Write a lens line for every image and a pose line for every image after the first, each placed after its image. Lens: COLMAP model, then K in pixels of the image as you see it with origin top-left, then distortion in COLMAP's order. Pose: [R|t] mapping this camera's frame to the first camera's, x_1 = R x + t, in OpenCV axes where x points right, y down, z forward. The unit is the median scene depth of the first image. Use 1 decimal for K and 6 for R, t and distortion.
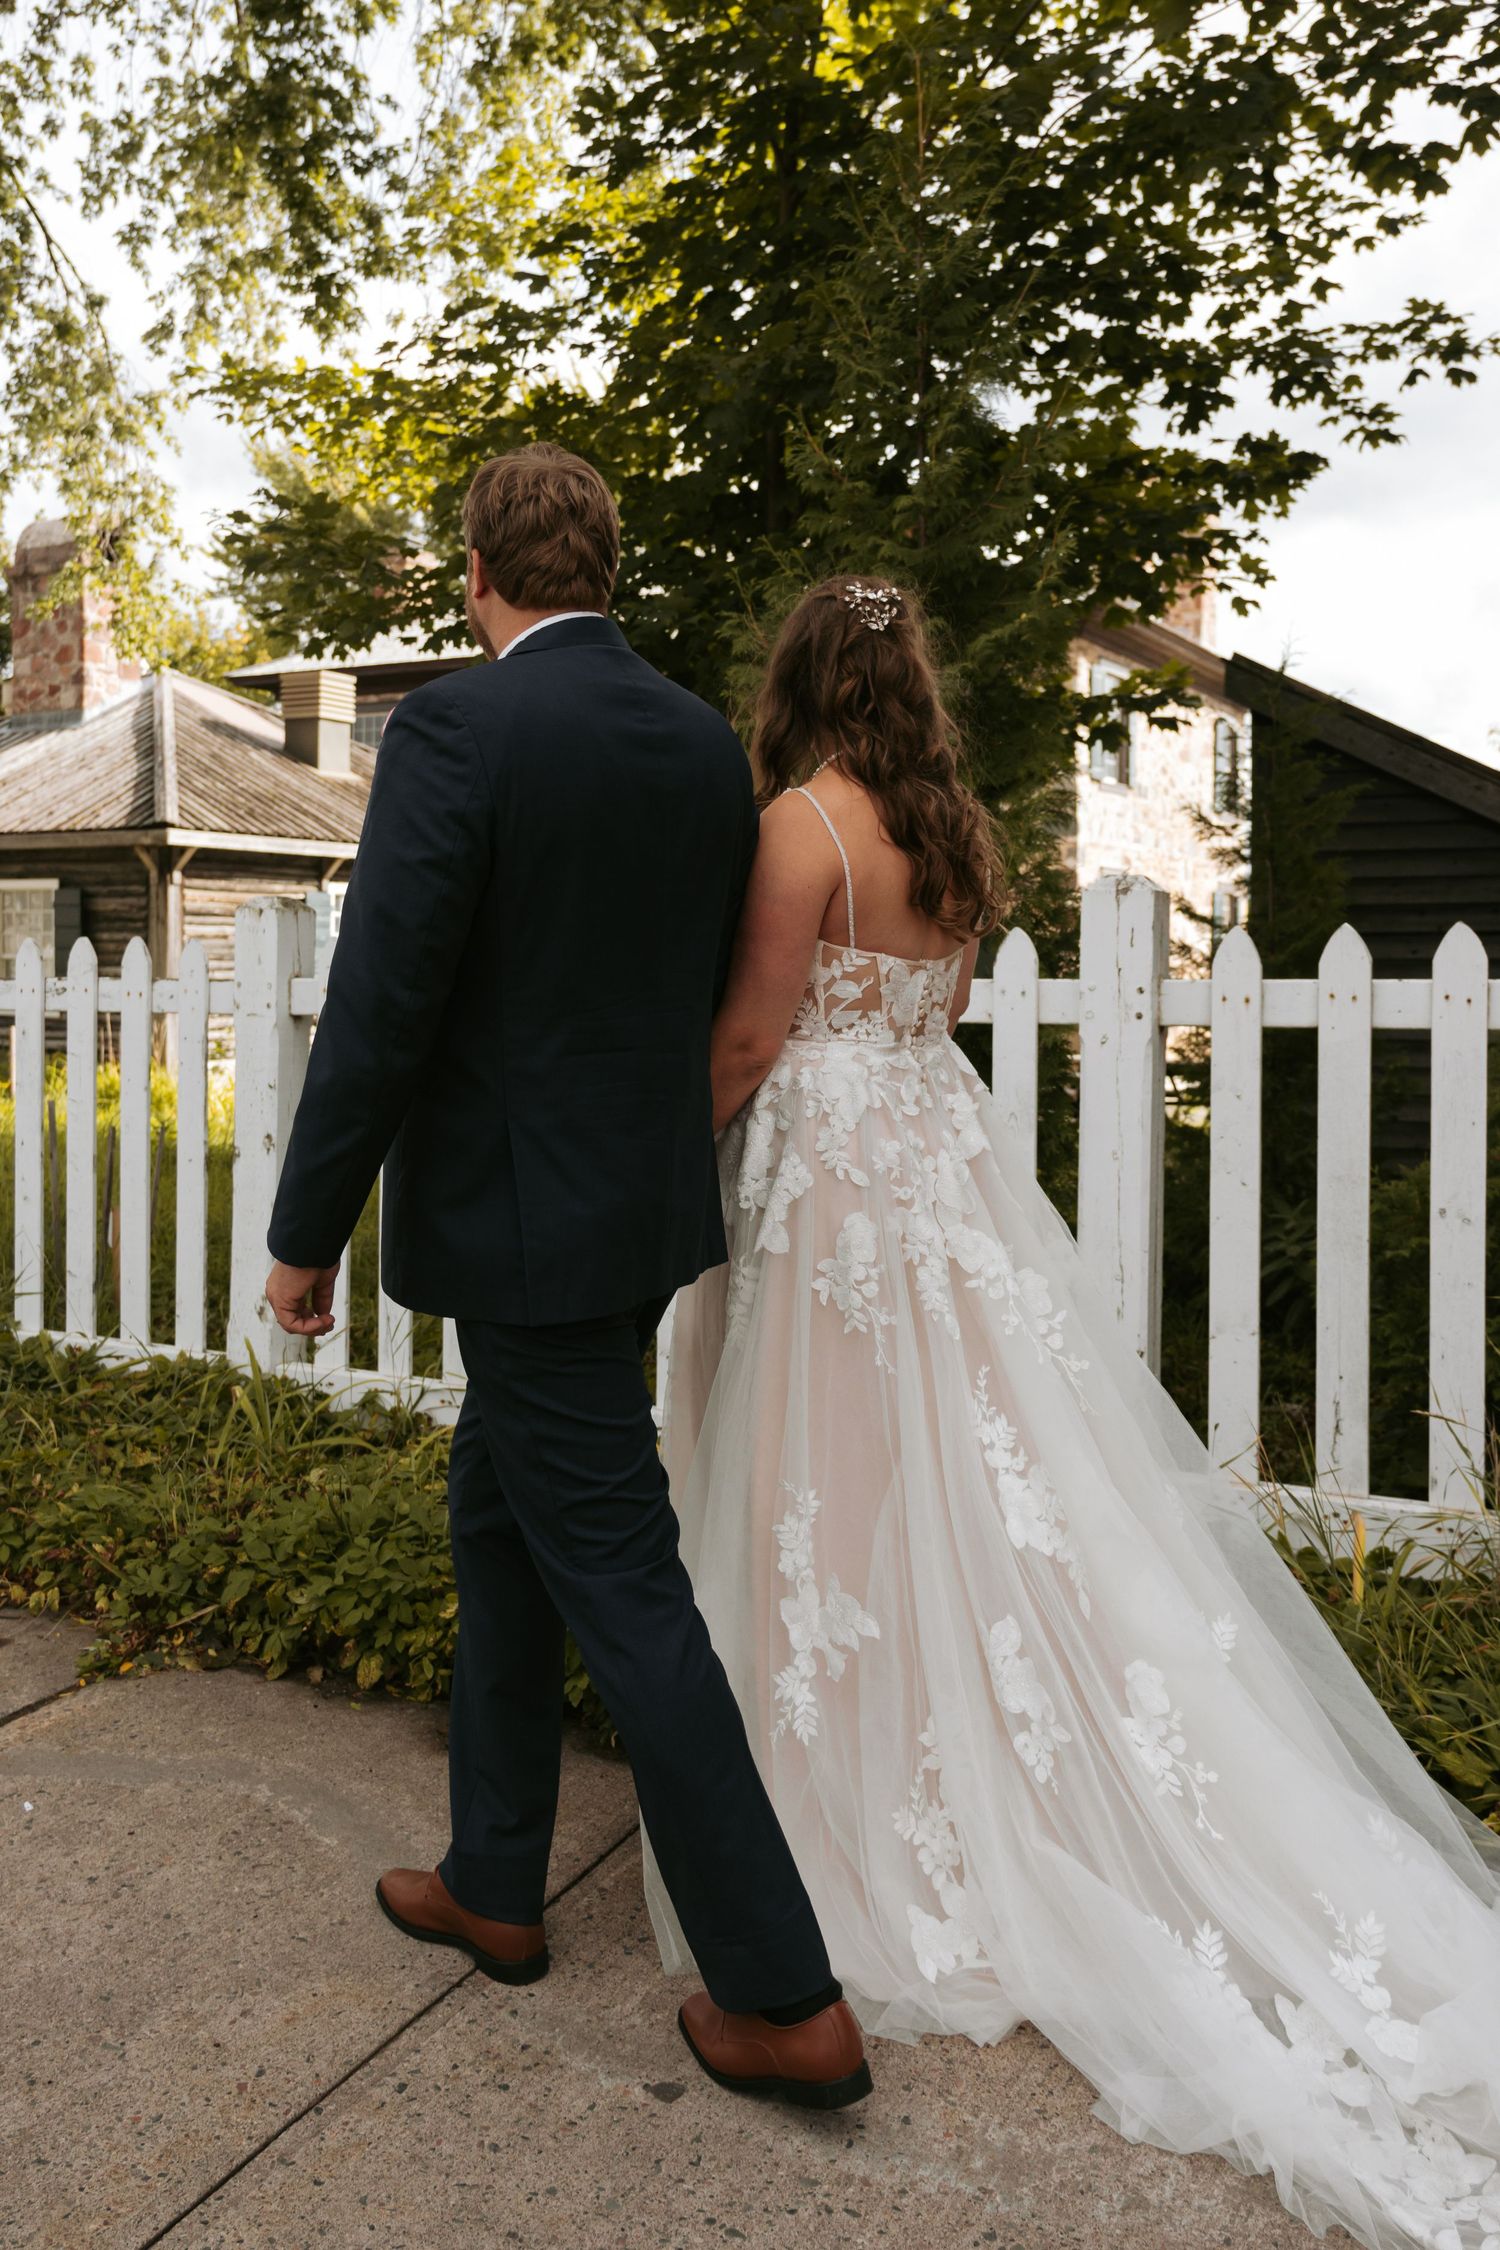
lens RADIAL K [[2299.7, 0, 744.2], [0, 2299.7, 1128.1], [0, 0, 1]] dist [0.006250, 0.000000]
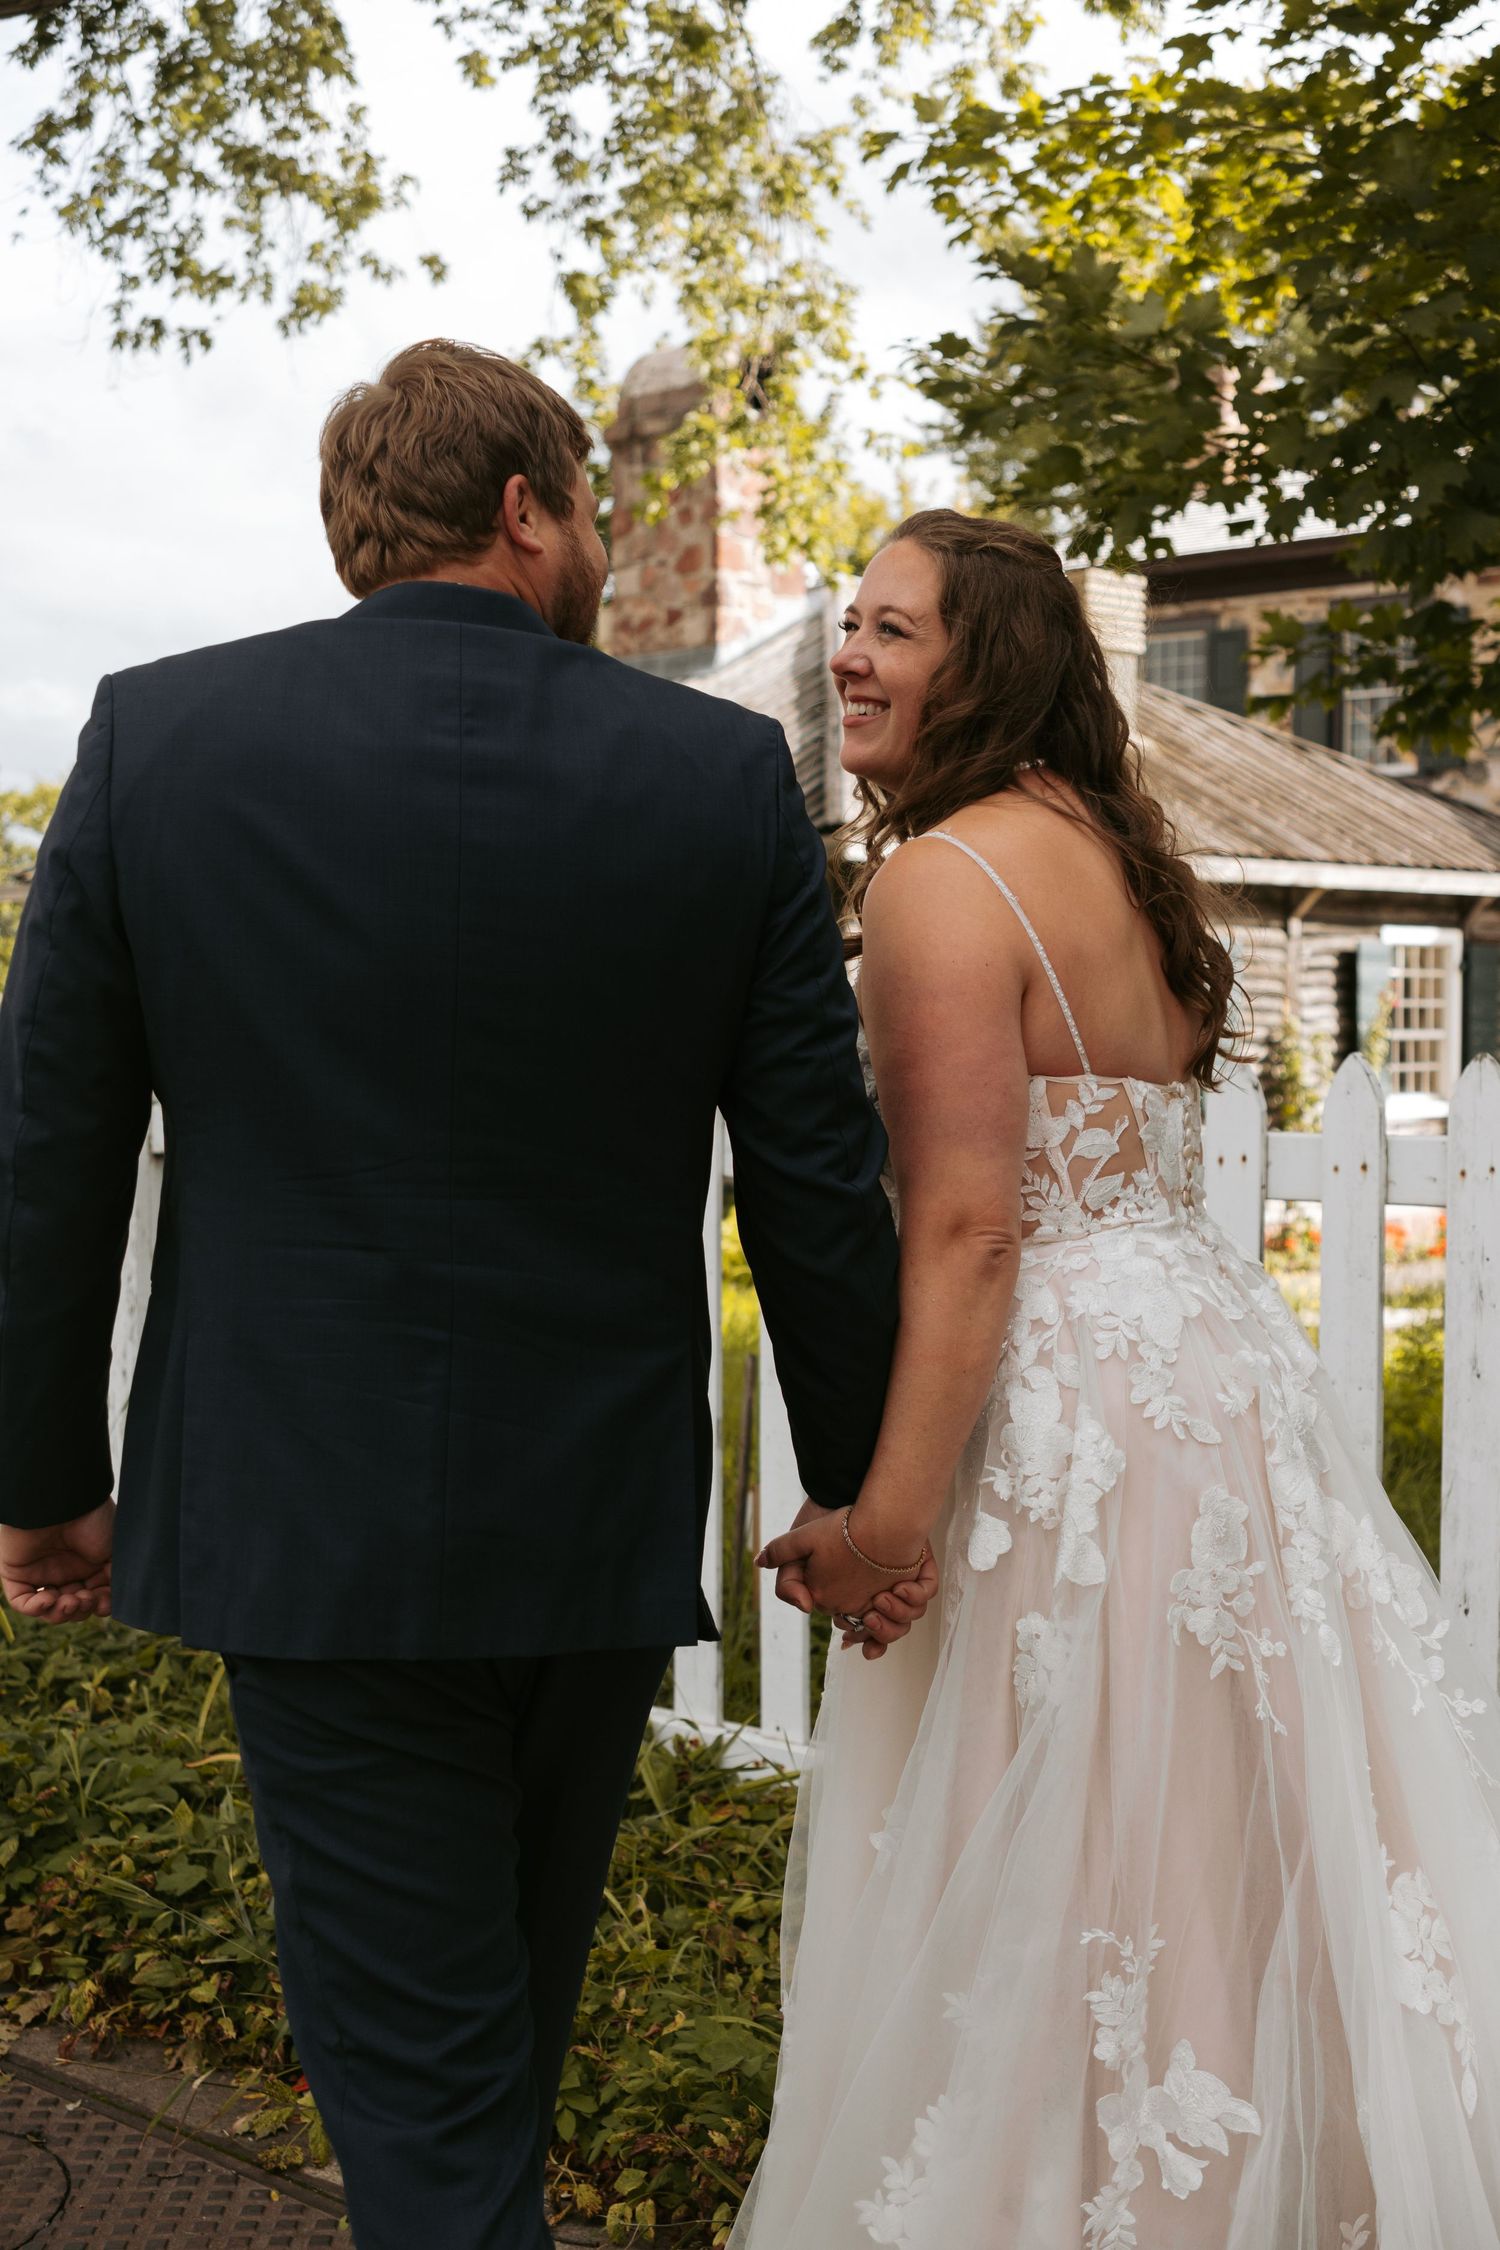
lens RADIAL K [[3413.3, 0, 750.0], [0, 3413.3, 1119.0], [0, 0, 1]] dist [0.106582, 0.000000]
pose [[0.961391, -0.004821, -0.275144, -0.021041], [-0.000278, 0.999829, -0.018489, -0.035305], [0.275186, 0.017852, 0.961225, 0.103391]]
